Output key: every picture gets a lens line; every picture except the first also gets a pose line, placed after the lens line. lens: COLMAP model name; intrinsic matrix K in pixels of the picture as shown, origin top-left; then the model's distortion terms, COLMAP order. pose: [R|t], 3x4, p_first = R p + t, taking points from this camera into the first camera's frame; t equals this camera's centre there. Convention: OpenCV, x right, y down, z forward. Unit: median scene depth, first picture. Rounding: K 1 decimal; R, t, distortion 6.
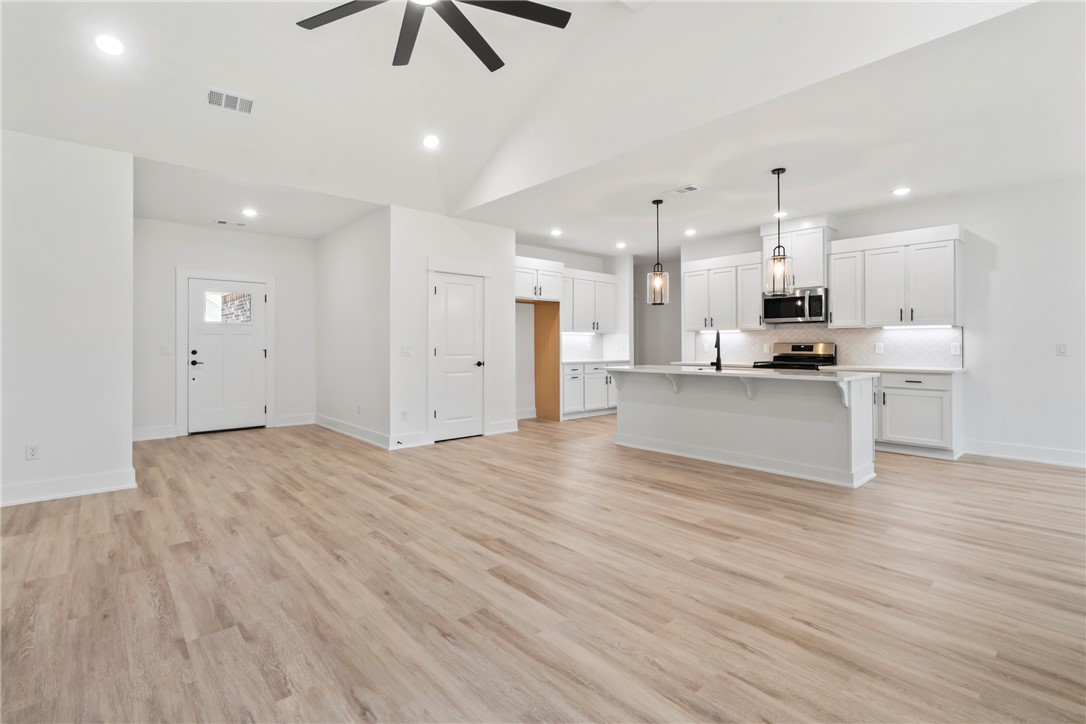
lens RADIAL K [[500.5, 0, 537.0], [0, 500.5, 342.9], [0, 0, 1]] dist [-0.005437, 0.001753]
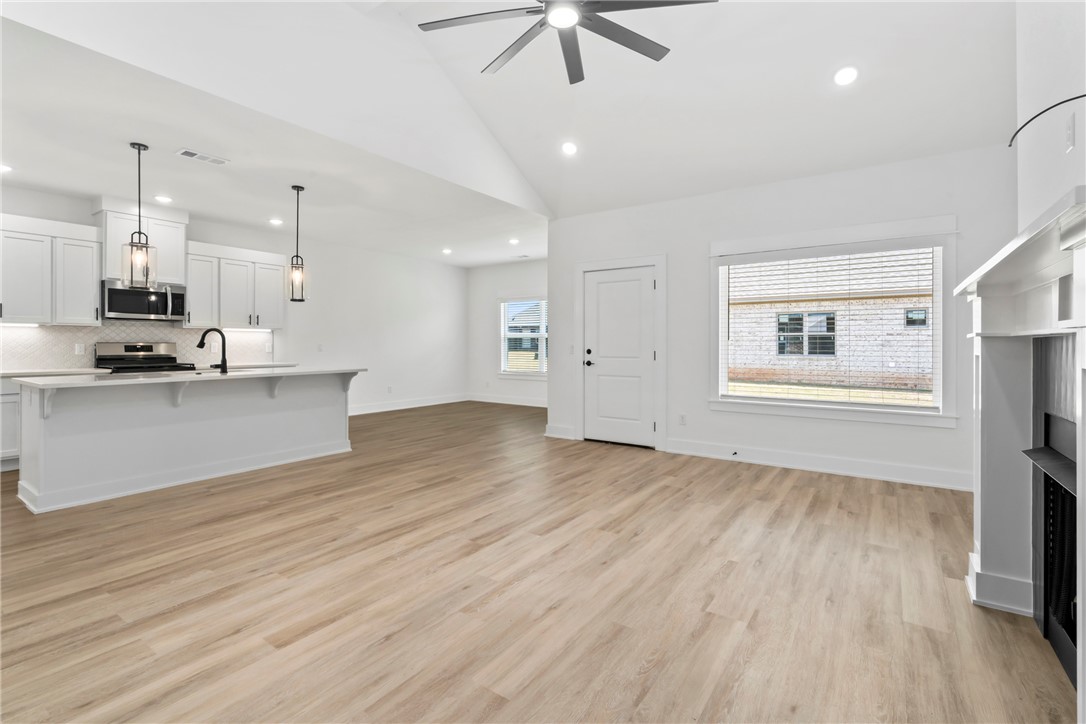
lens RADIAL K [[500.5, 0, 537.0], [0, 500.5, 342.9], [0, 0, 1]] dist [-0.005437, 0.001753]
pose [[-0.230540, 0.004484, 0.973052, -0.596056], [-0.004907, 0.999971, -0.005771, 0.002698], [-0.973050, -0.006105, -0.230512, 0.612806]]
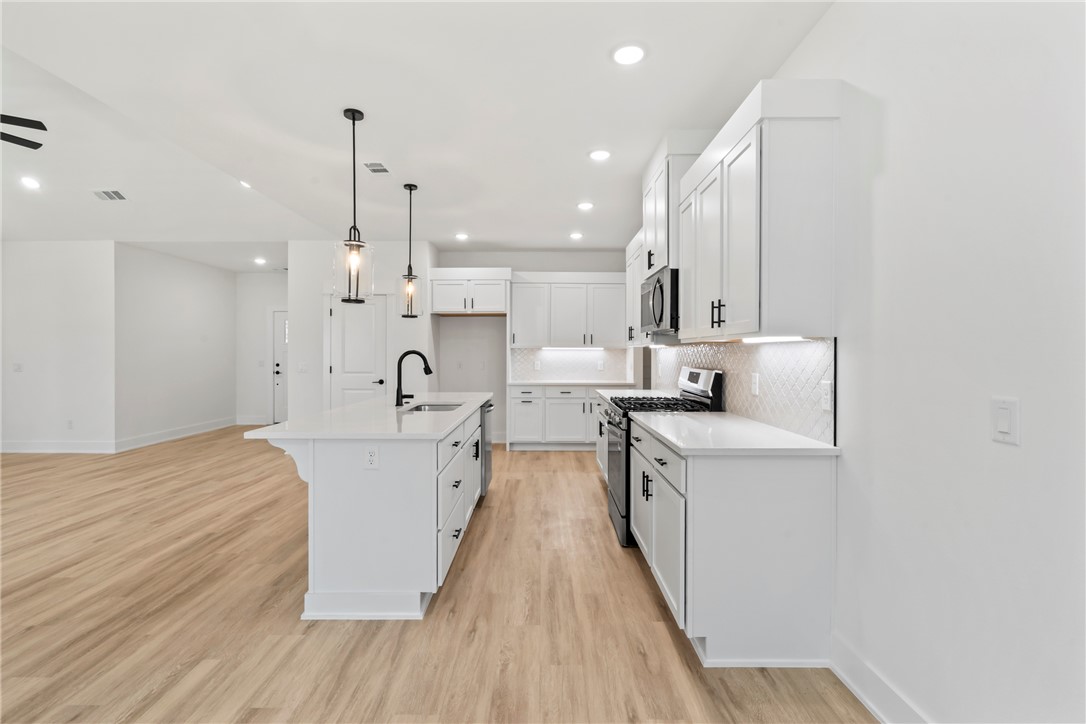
lens RADIAL K [[495.2, 0, 540.1], [0, 495.2, 354.1], [0, 0, 1]] dist [-0.003006, 0.000341]
pose [[0.747278, 0.003298, -0.664504, 0.925419], [0.001386, 0.999978, 0.006521, -0.023091], [0.664510, -0.005794, 0.747257, 0.555314]]
